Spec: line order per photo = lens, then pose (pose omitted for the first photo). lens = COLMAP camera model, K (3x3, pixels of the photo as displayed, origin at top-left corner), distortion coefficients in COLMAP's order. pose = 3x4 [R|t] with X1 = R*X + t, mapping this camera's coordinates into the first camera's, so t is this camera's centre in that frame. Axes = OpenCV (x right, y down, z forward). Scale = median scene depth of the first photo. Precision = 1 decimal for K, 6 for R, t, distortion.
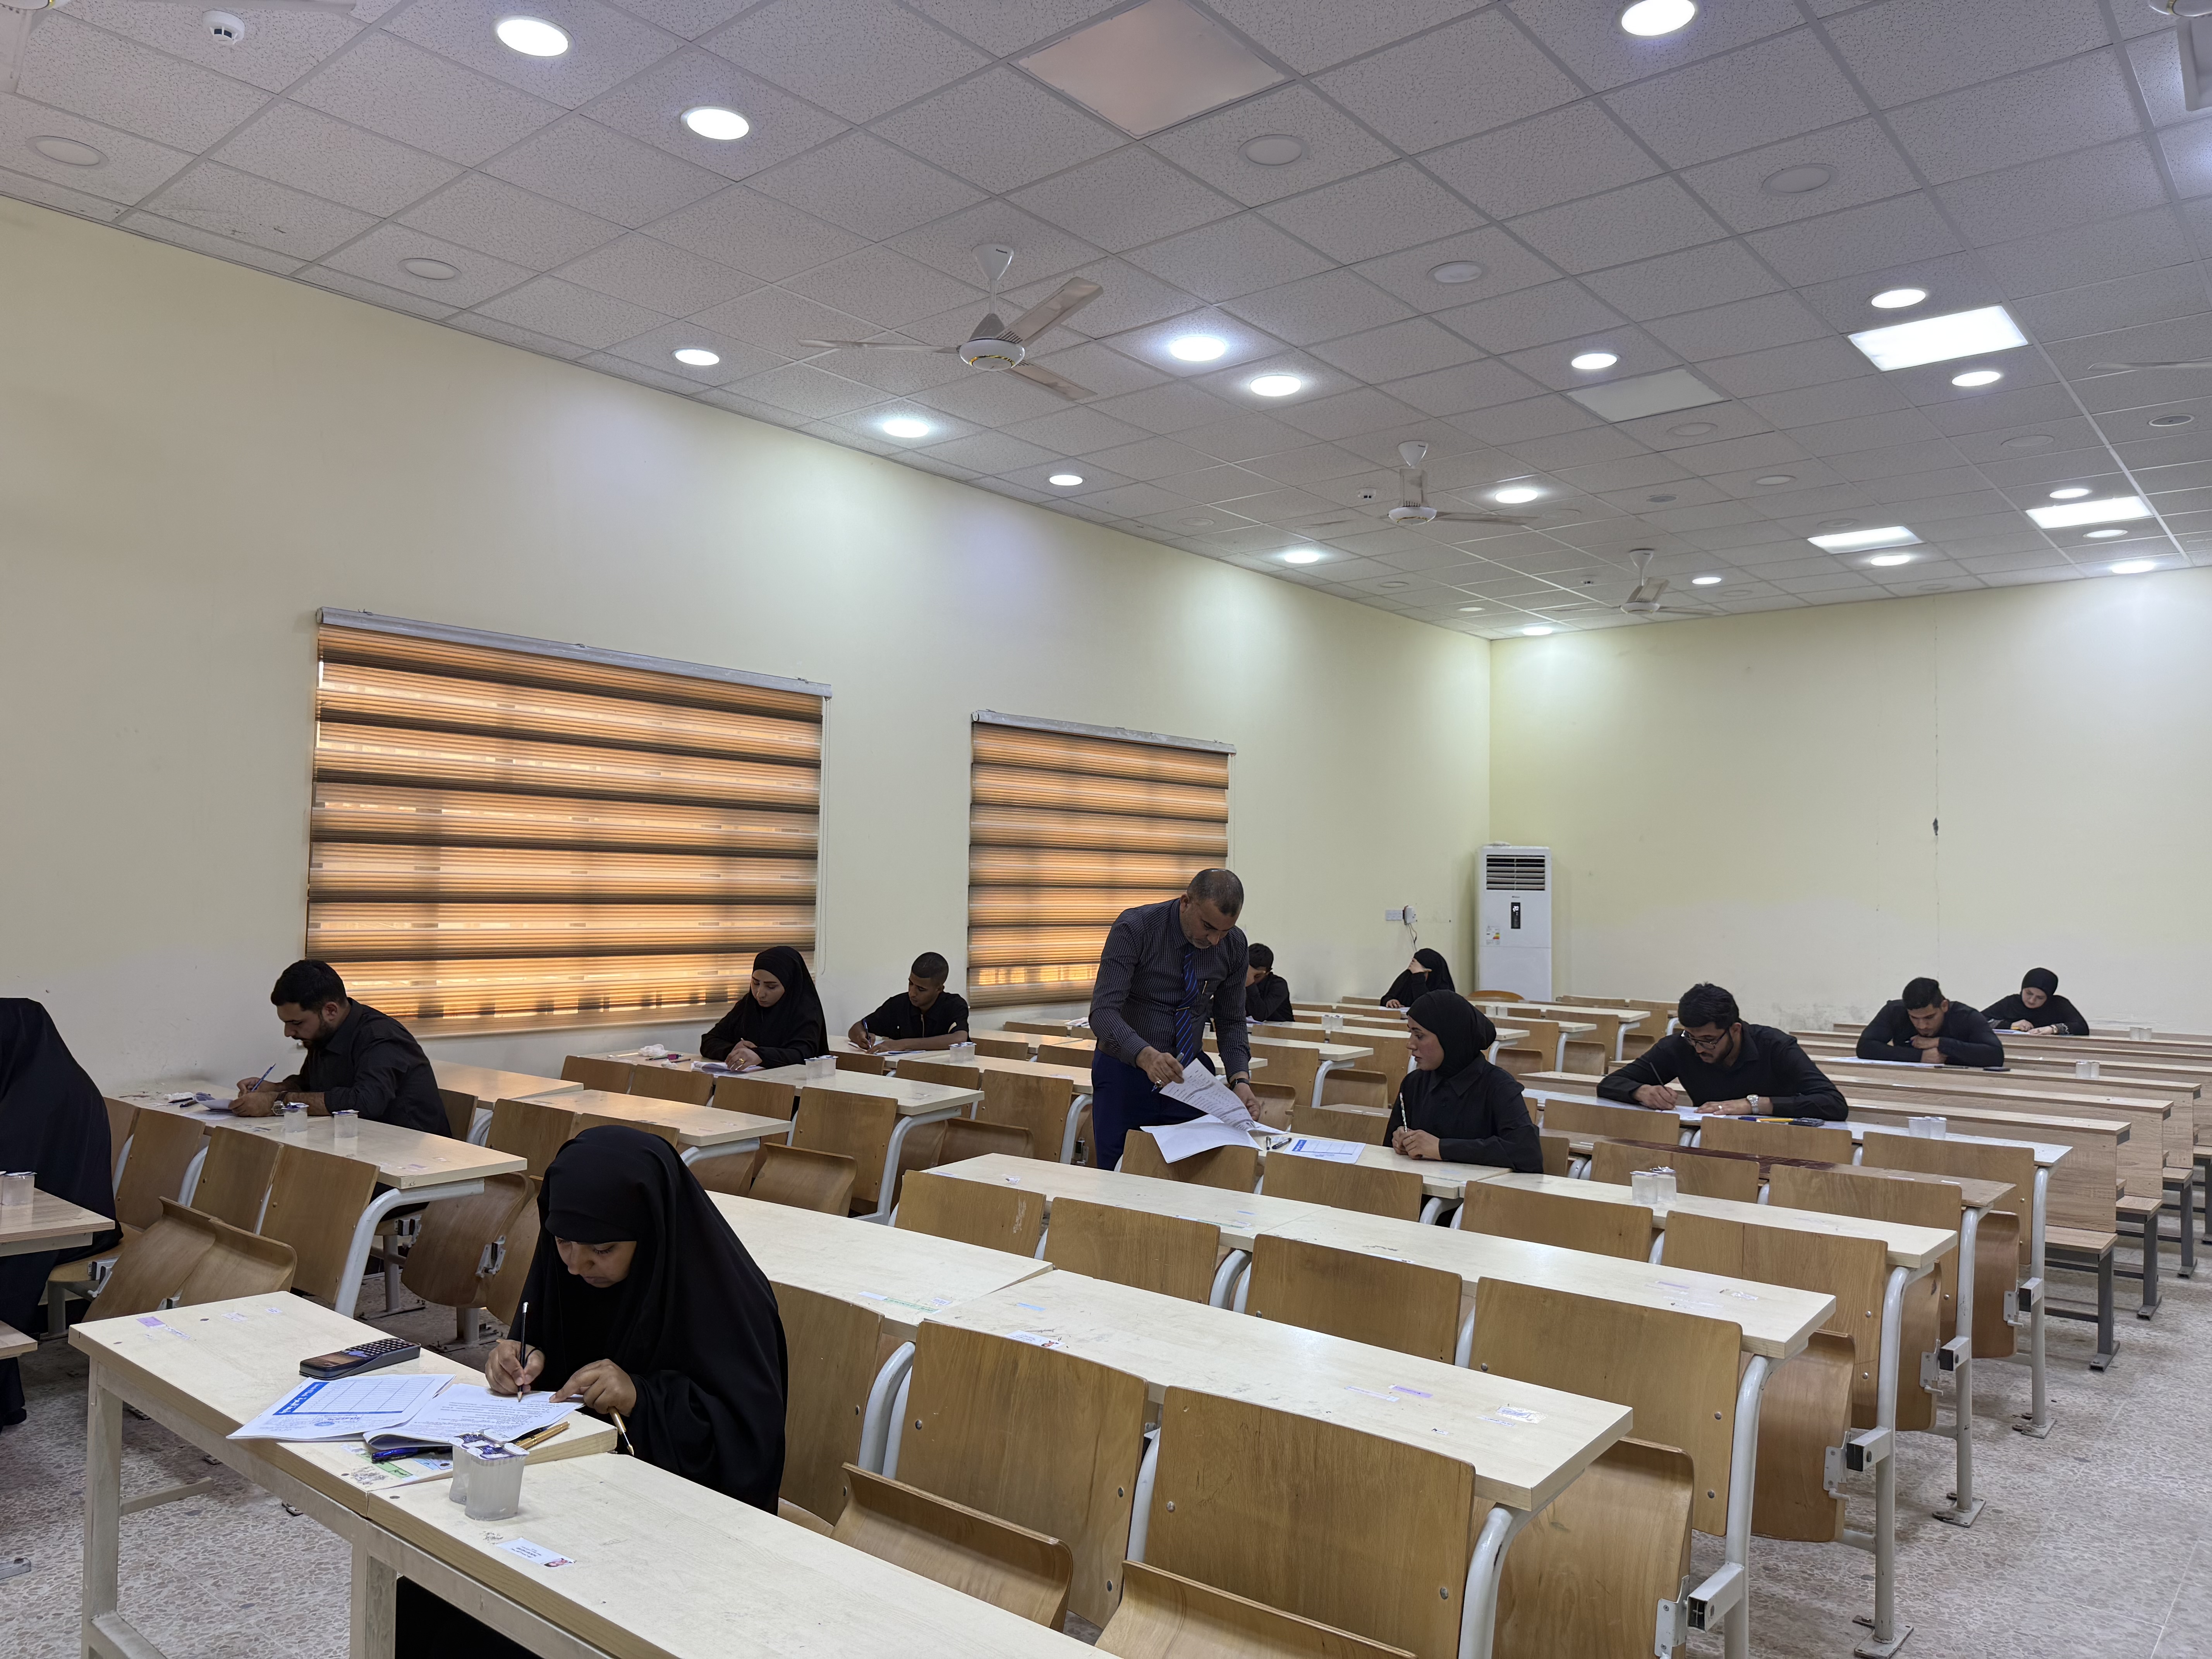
lens RADIAL K [[1566.2, 0, 1105.9], [0, 1566.2, 828.0], [0, 0, 1]] dist [0.000505, -0.000191]
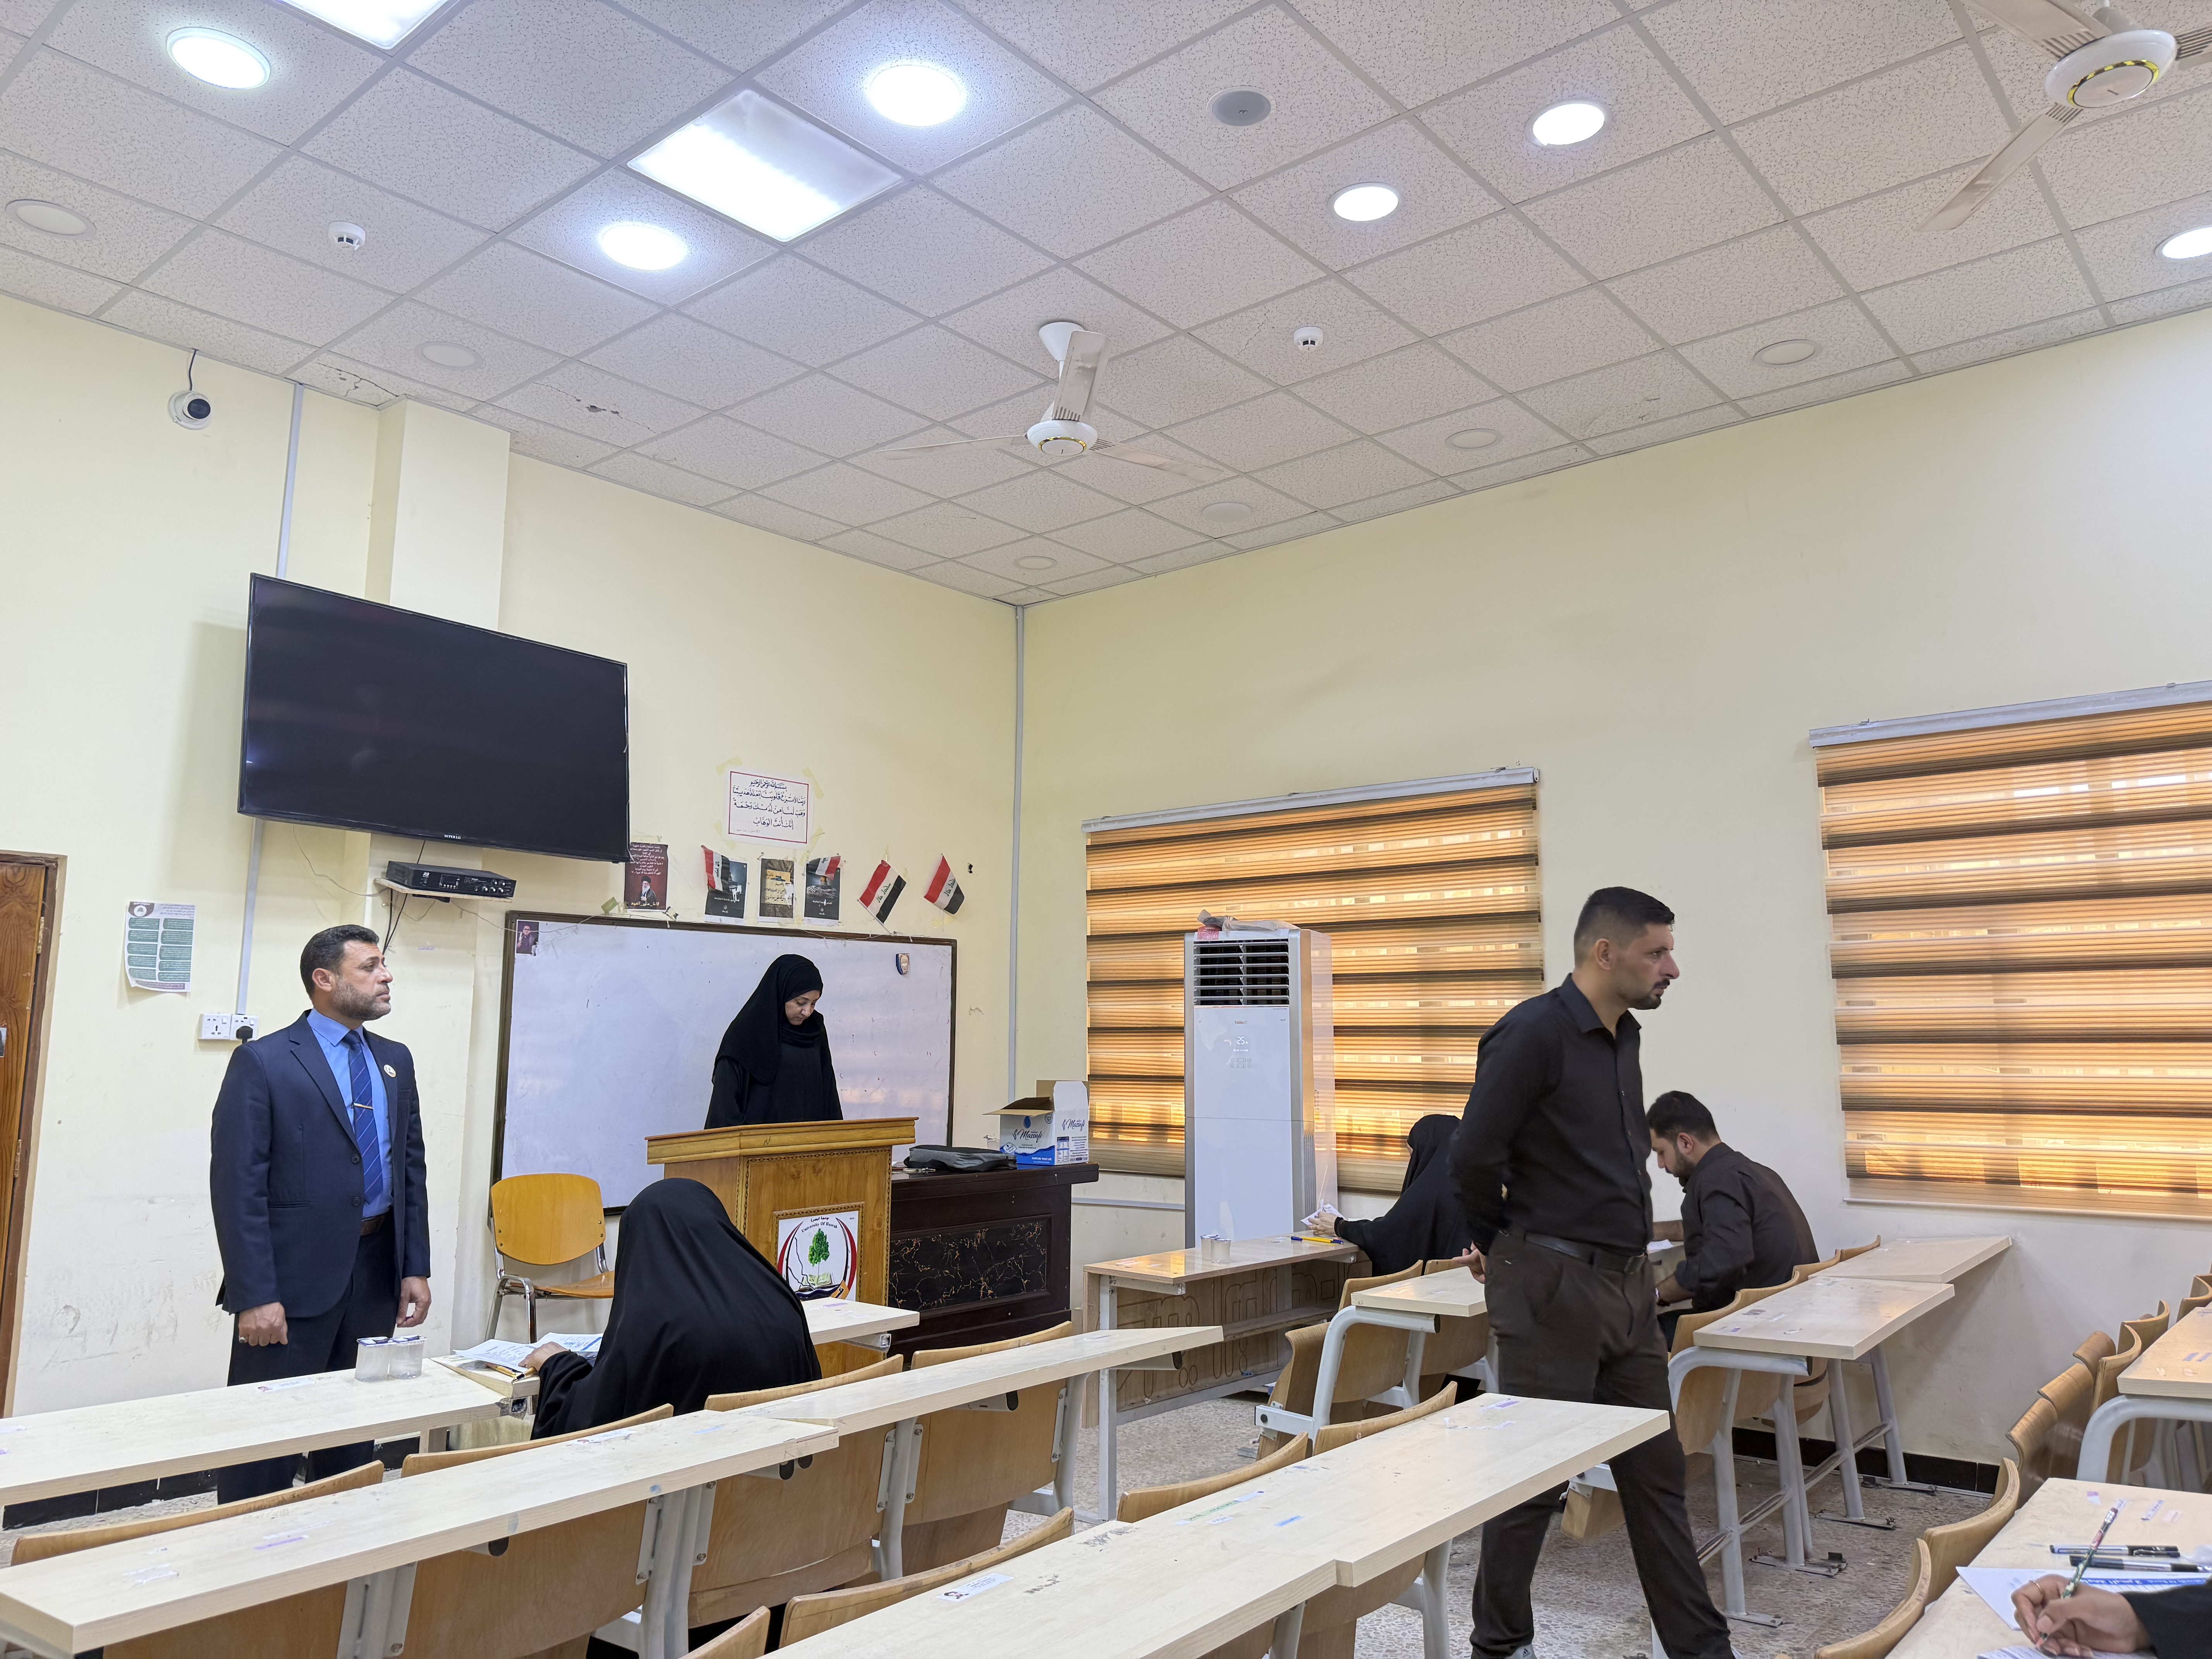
lens RADIAL K [[1538.0, 0, 1106.2], [0, 1538.0, 829.4], [0, 0, 1]] dist [-0.001436, -0.000979]
pose [[0.001810, -0.144230, -0.989543, 0.414765], [0.051135, 0.988263, -0.143950, 0.031059], [0.998690, -0.050340, 0.009164, 0.557291]]
